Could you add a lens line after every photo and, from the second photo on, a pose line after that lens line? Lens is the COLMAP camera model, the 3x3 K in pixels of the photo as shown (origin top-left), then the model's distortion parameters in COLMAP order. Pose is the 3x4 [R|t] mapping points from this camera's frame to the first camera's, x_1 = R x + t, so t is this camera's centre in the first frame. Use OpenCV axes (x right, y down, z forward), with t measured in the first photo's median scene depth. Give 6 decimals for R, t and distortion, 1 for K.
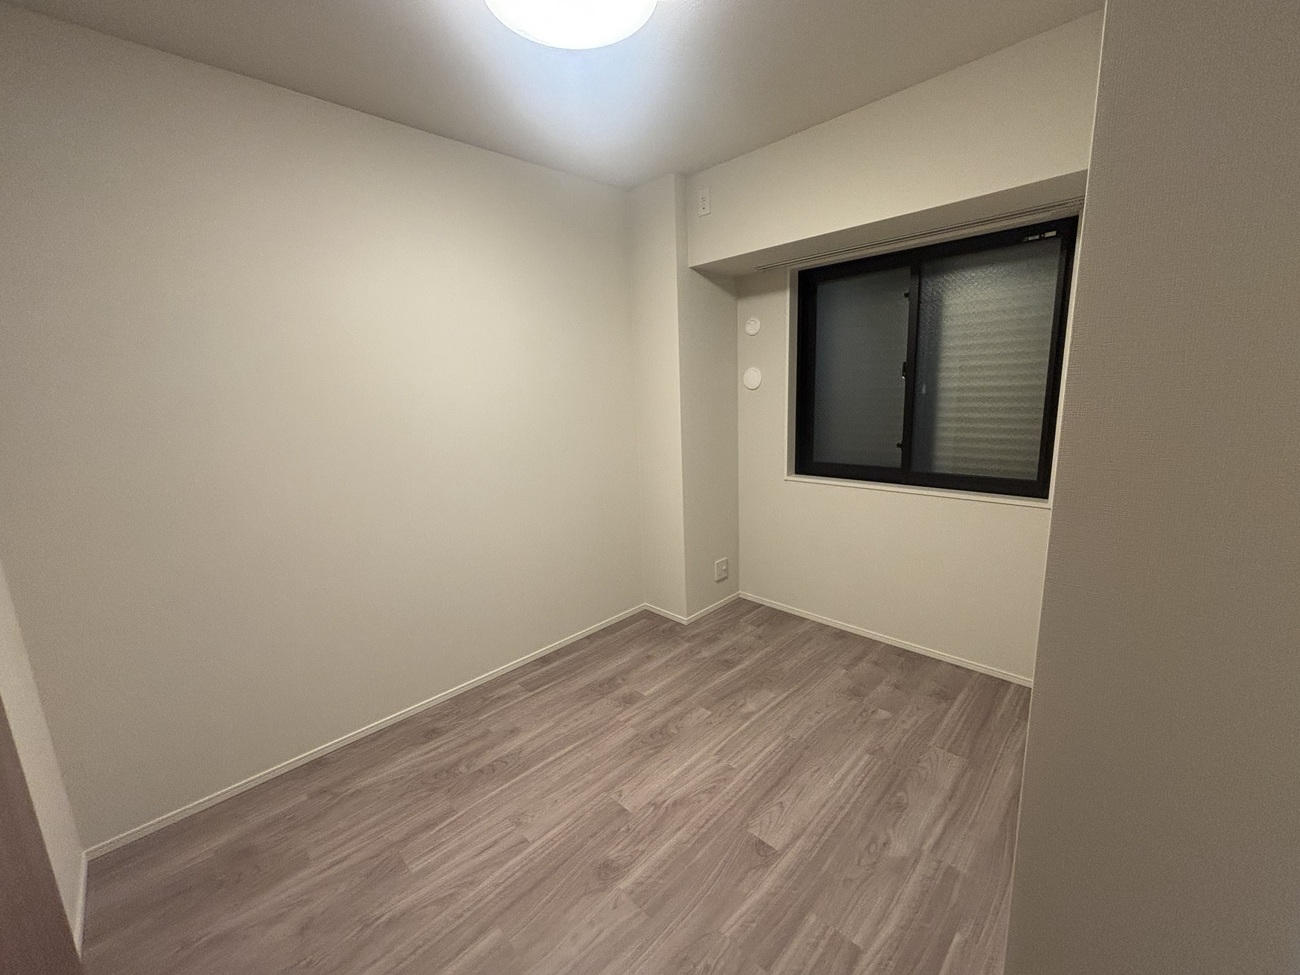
lens RADIAL K [[526.3, 0, 650.0], [0, 526.3, 487.5], [0, 0, 1]] dist [0.000815, -0.000016]
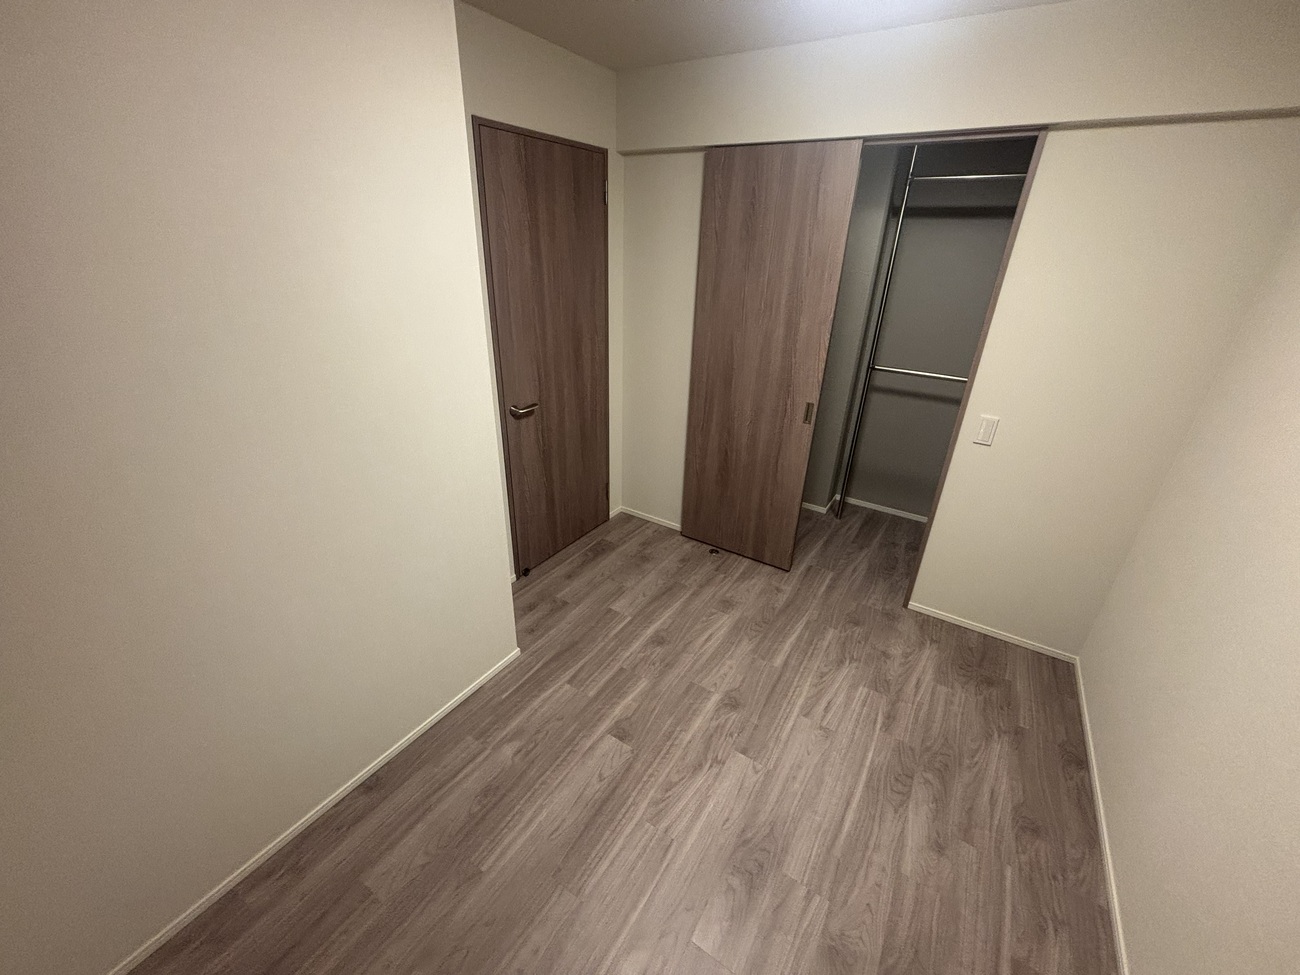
lens RADIAL K [[523.2, 0, 649.6], [0, 523.2, 486.2], [0, 0, 1]] dist [0.000870, 0.000005]
pose [[-0.976545, 0.097666, -0.191886, 0.256579], [-0.035437, 0.806144, 0.590657, -0.409961], [0.212375, 0.583604, -0.783775, 1.290192]]
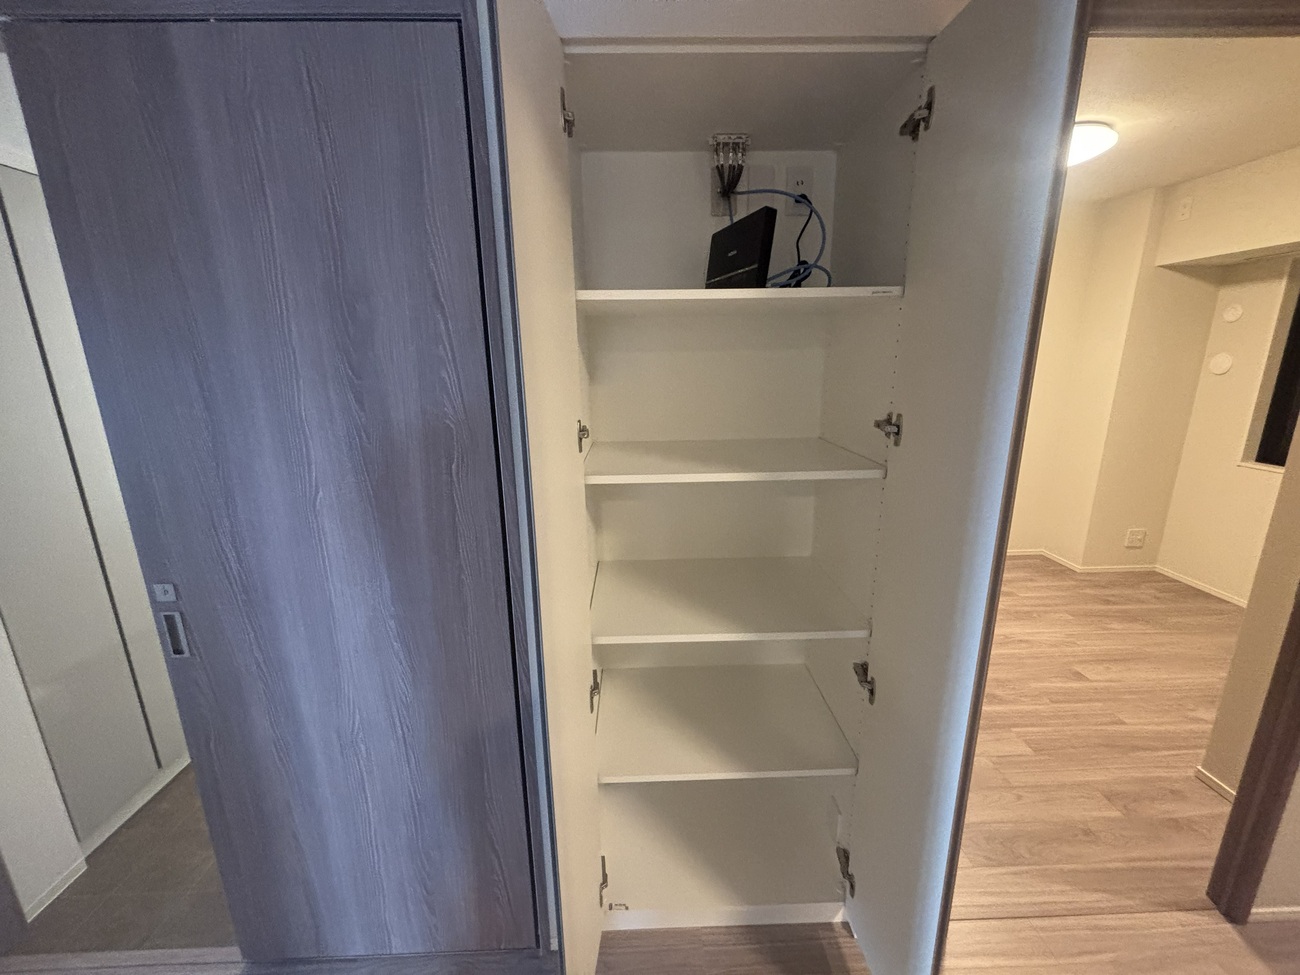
lens RADIAL K [[522.1, 0, 648.5], [0, 522.1, 487.4], [0, 0, 1]] dist [0.002011, -0.000185]
pose [[0.726659, 0.192944, -0.659348, 0.158339], [-0.143186, 0.981210, 0.129326, 0.092697], [0.671911, 0.000434, 0.740632, -0.801171]]
